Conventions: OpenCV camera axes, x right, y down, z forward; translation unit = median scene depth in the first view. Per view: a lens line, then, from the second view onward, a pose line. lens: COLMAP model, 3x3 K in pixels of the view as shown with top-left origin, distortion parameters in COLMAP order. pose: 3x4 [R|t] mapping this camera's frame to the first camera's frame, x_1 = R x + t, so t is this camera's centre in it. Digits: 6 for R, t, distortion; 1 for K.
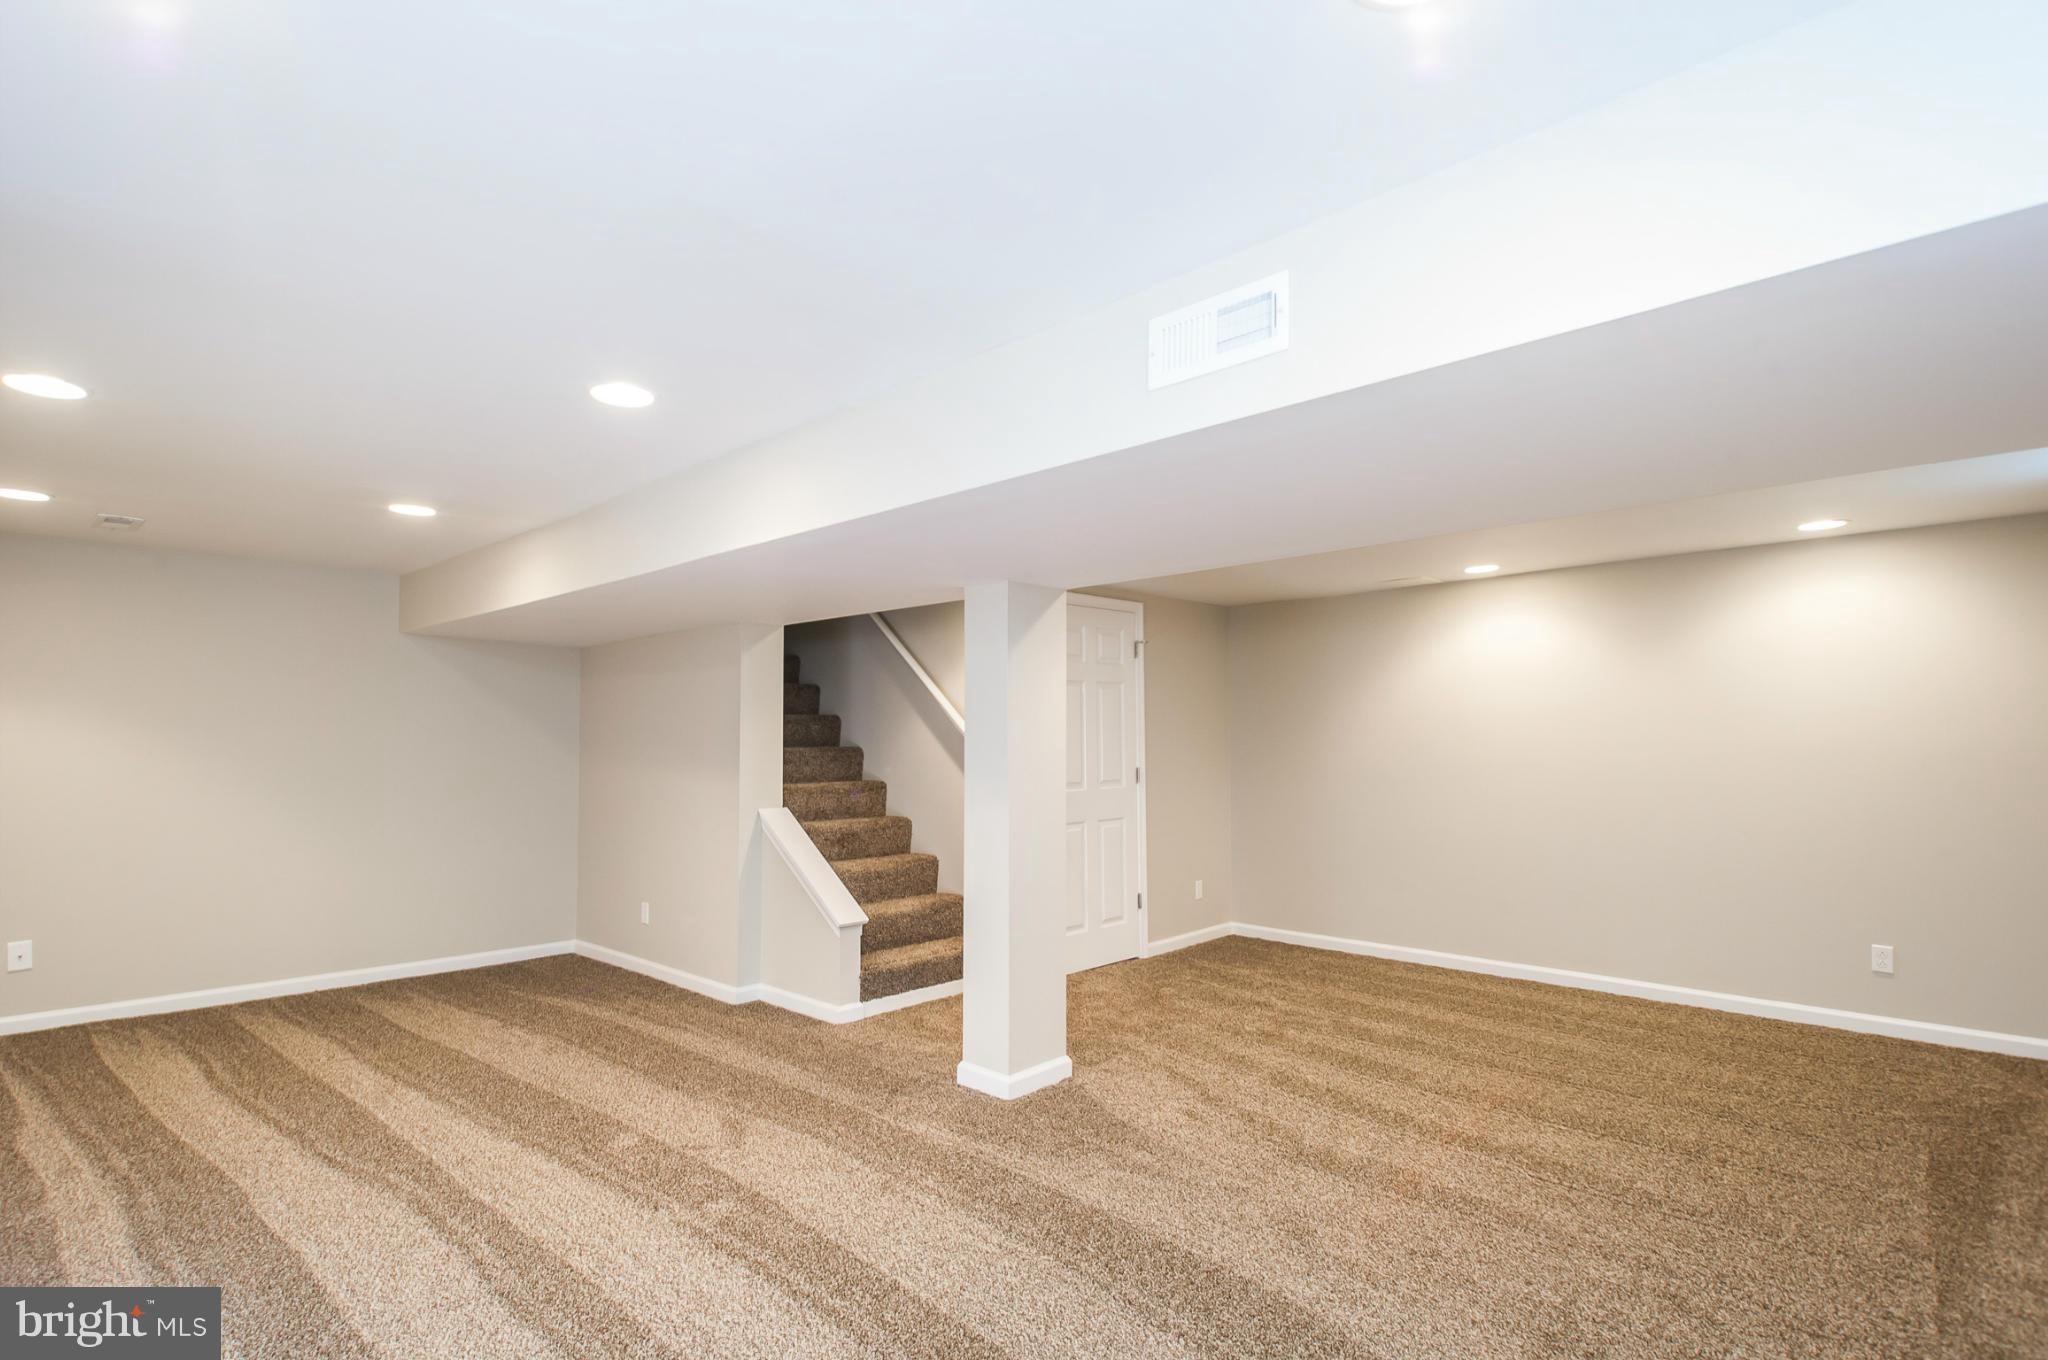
lens RADIAL K [[966.3, 0, 1024.0], [0, 966.3, 680.0], [0, 0, 1]] dist [0.025514, -0.010981]
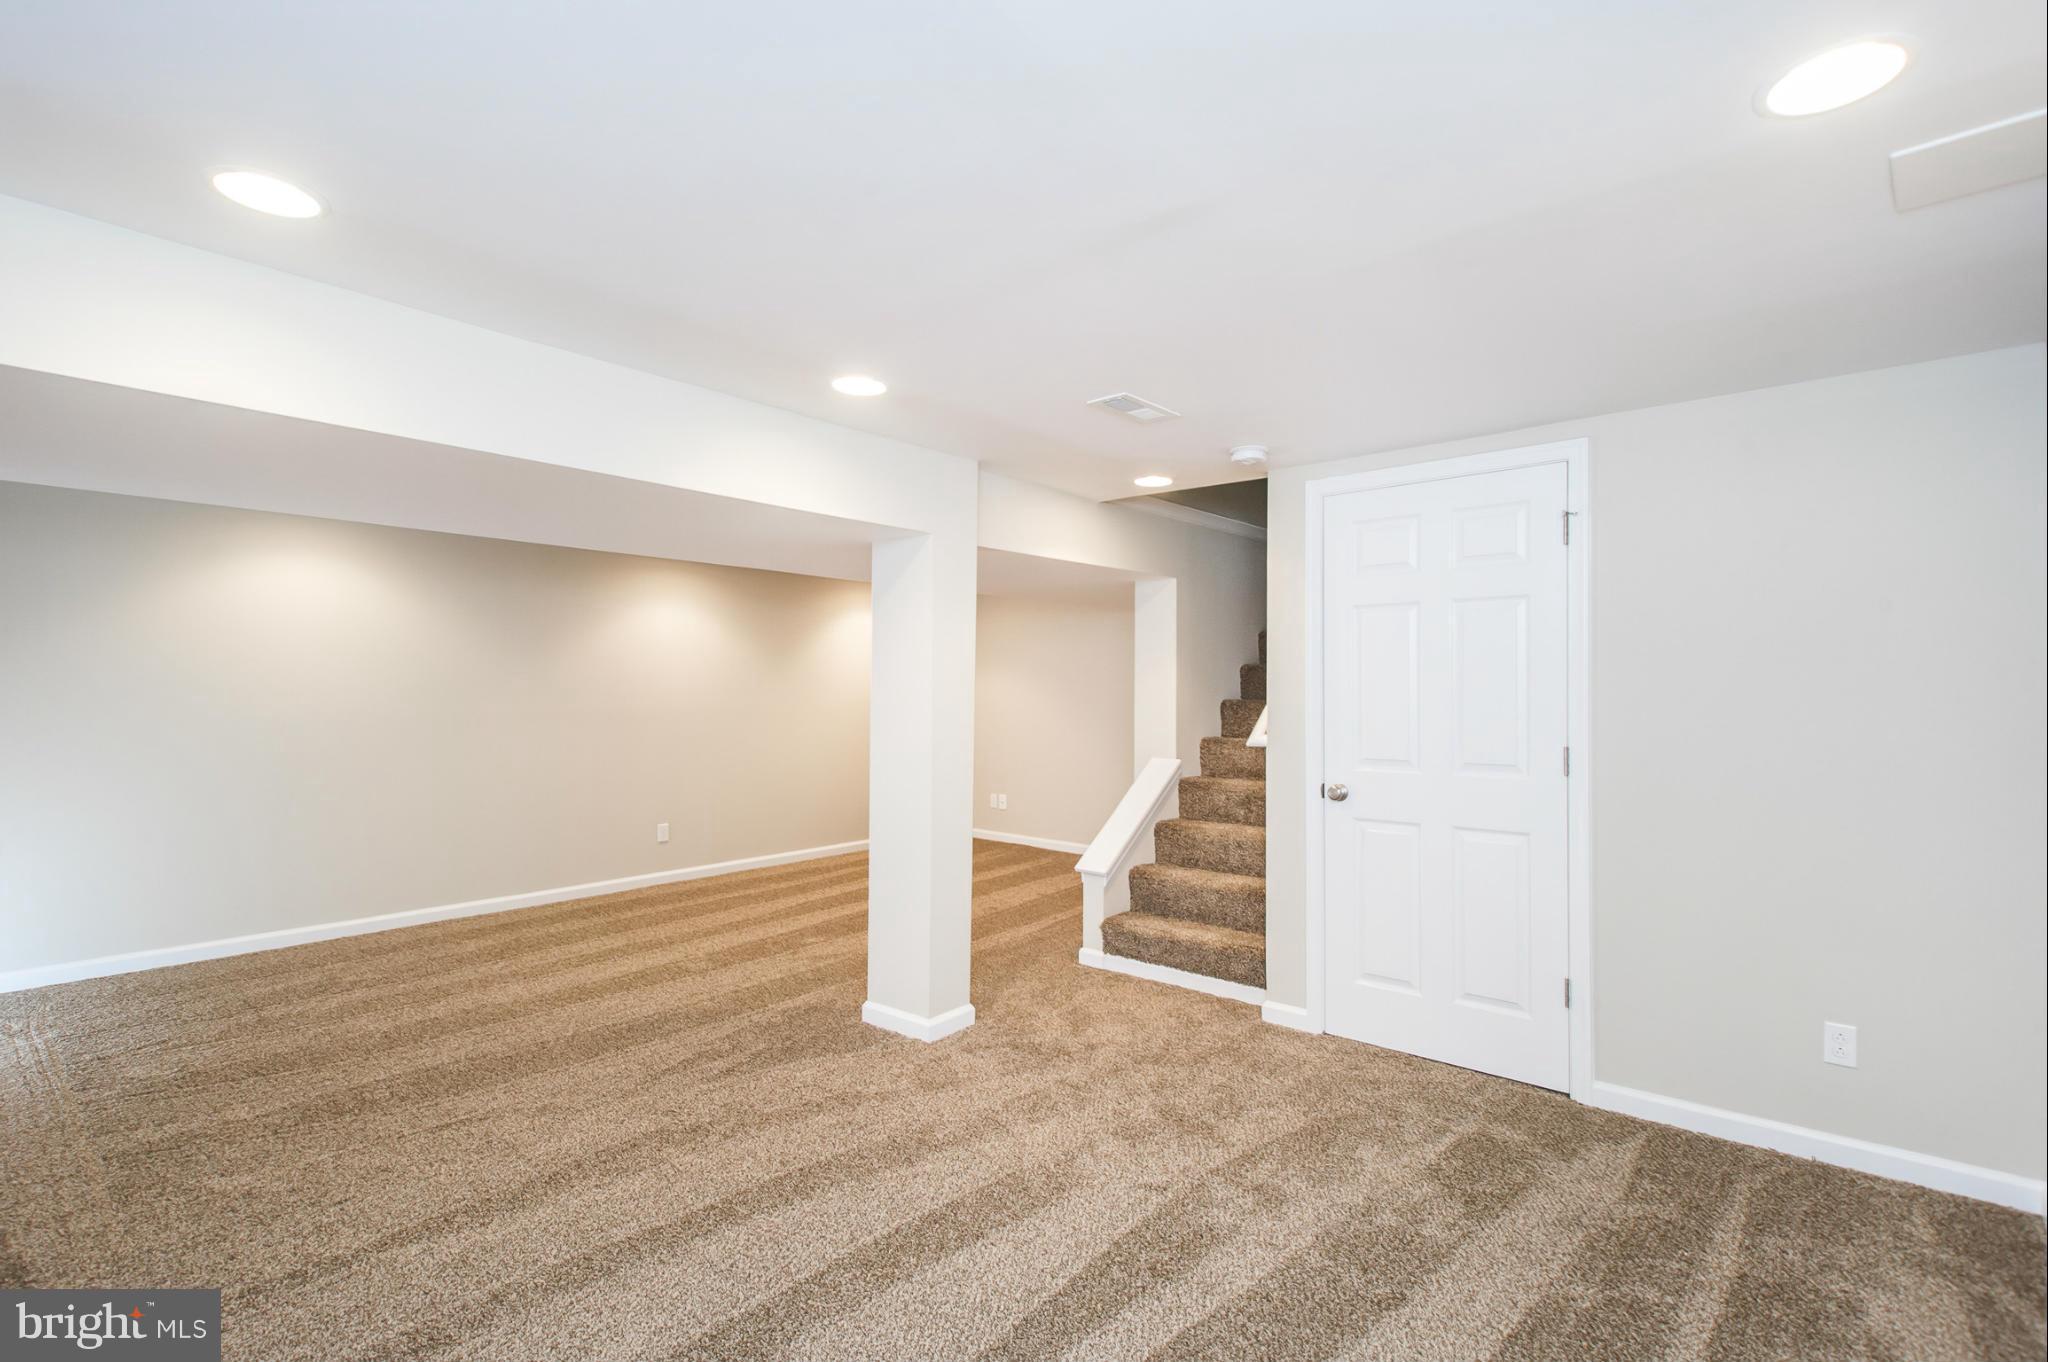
lens RADIAL K [[966.3, 0, 1024.0], [0, 966.3, 681.0], [0, 0, 1]] dist [0.025514, -0.010981]
pose [[0.060332, -0.013103, -0.998092, 0.768866], [0.058047, 0.998268, -0.009596, 0.048639], [0.996489, -0.057357, 0.060988, 0.795116]]
